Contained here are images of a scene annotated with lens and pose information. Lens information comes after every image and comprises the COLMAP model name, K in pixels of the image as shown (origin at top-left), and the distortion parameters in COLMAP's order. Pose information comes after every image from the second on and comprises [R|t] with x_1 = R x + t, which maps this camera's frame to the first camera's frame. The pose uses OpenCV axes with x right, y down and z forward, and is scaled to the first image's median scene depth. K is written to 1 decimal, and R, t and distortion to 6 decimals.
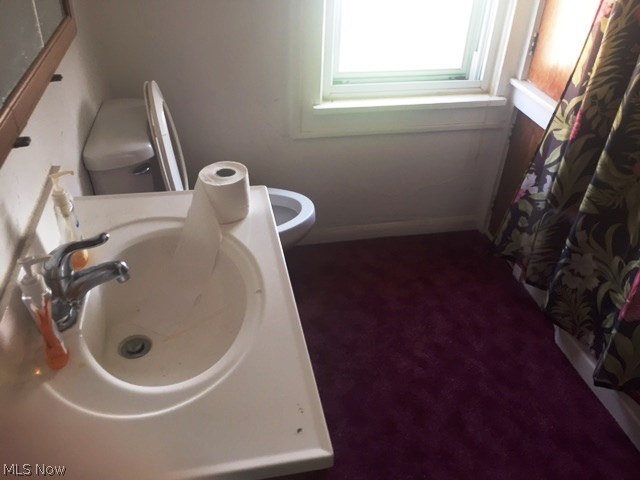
lens RADIAL K [[539.4, 0, 315.9], [0, 539.4, 238.8], [0, 0, 1]] dist [0.016113, -0.033309]
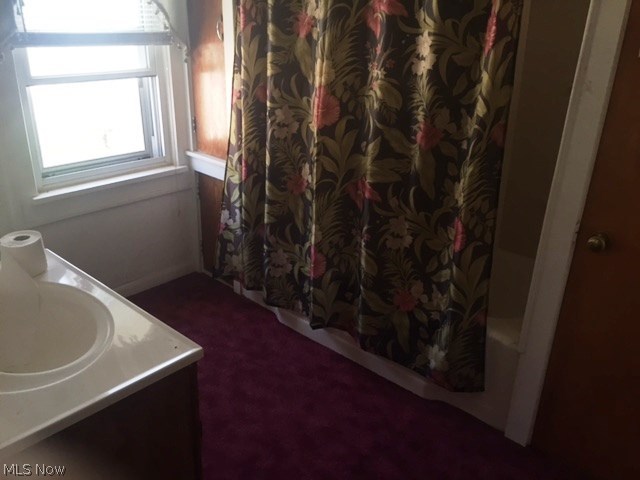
lens RADIAL K [[539.4, 0, 320.3], [0, 539.4, 240.7], [0, 0, 1]] dist [0.016113, -0.033309]
pose [[0.789577, -0.240325, 0.564634, -0.214300], [0.332198, 0.941035, -0.064009, 0.125234], [-0.515957, 0.238110, 0.822856, -0.250051]]
